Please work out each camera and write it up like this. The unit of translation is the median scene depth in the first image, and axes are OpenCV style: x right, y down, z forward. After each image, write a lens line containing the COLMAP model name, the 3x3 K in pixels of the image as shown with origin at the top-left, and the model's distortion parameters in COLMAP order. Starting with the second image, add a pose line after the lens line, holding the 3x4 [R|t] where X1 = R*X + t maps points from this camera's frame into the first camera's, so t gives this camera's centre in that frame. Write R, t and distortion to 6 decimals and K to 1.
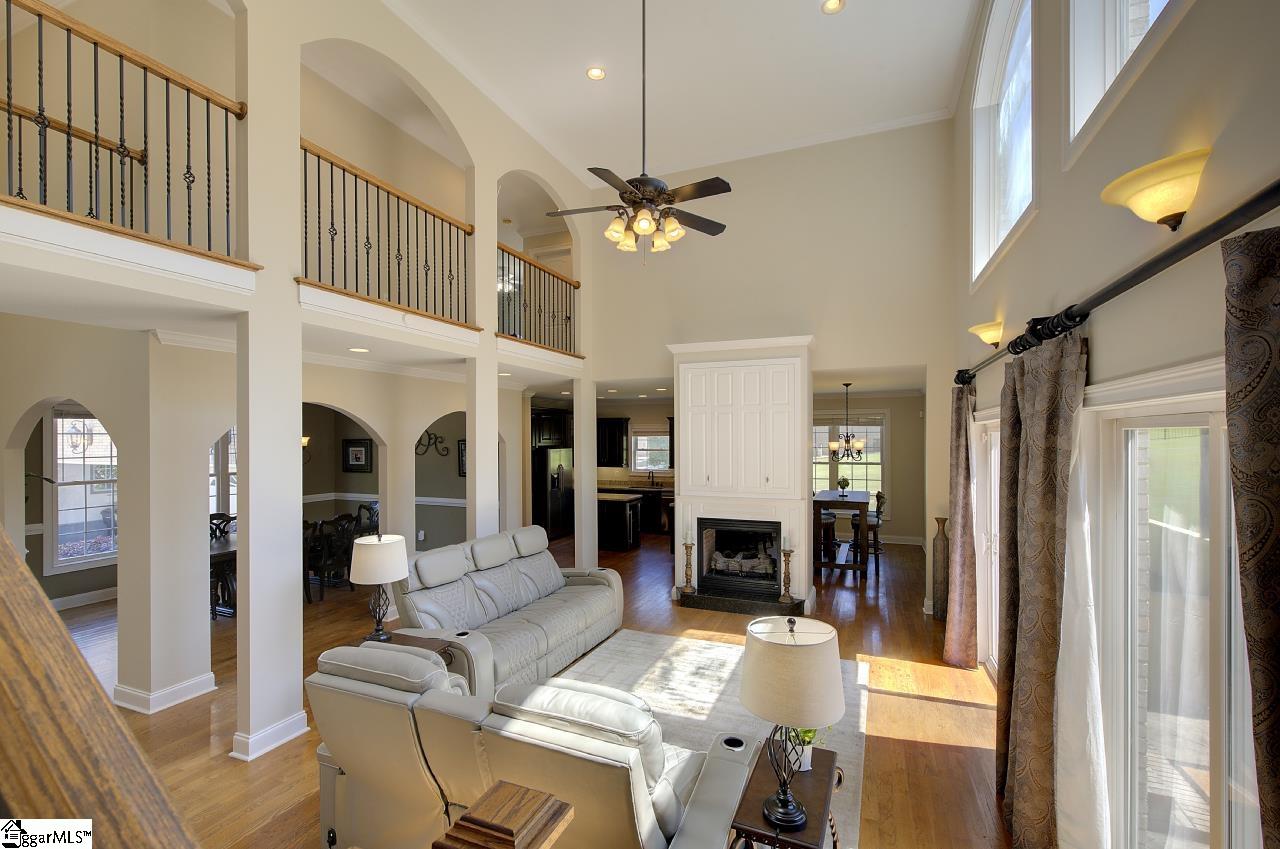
lens RADIAL K [[551.3, 0, 650.7], [0, 551.3, 435.6], [0, 0, 1]] dist [0.004135, 0.000836]
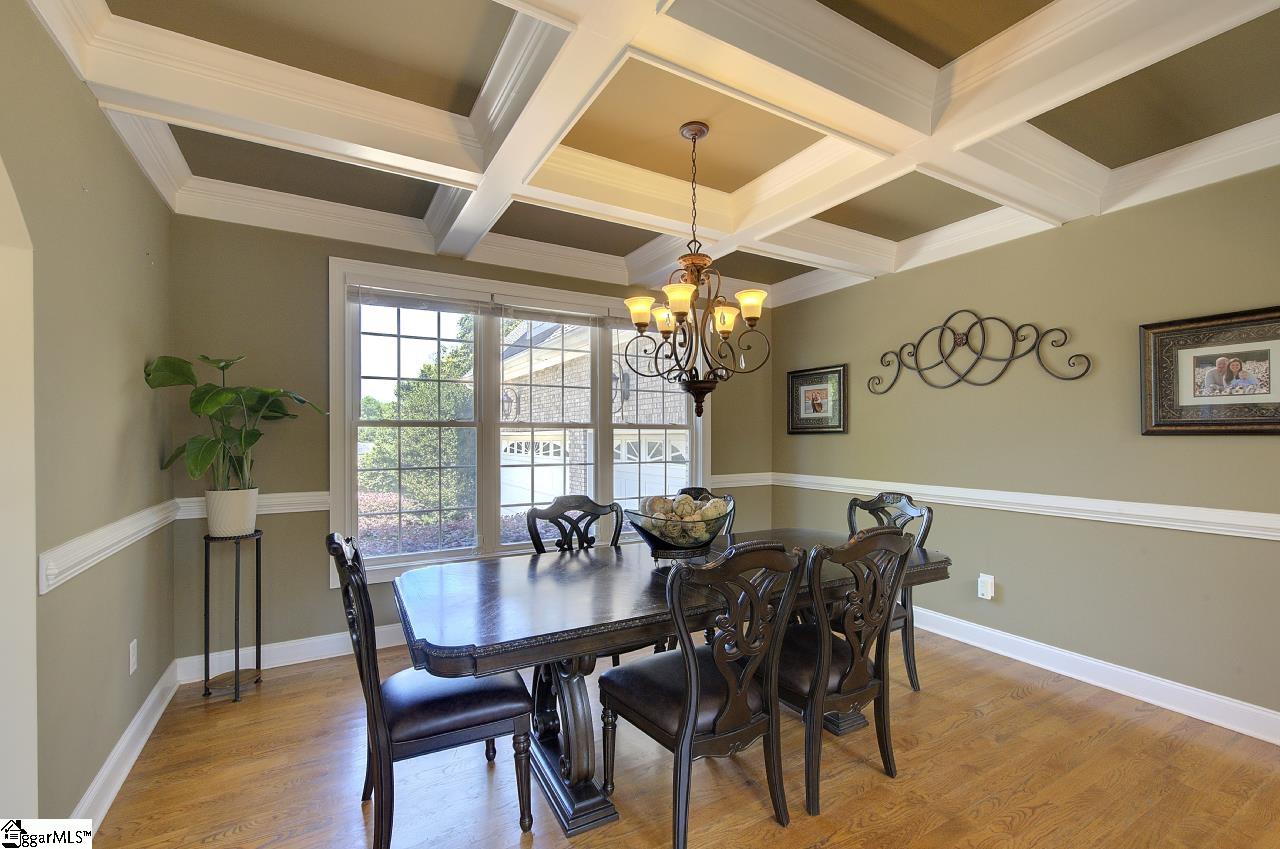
lens RADIAL K [[551.3, 0, 639.7], [0, 551.3, 428.7], [0, 0, 1]] dist [0.004135, 0.000836]
pose [[0.786869, -0.003613, -0.617109, -0.442778], [-0.002639, 0.999954, -0.009220, 0.085948], [0.617114, 0.008883, 0.786824, 0.642285]]
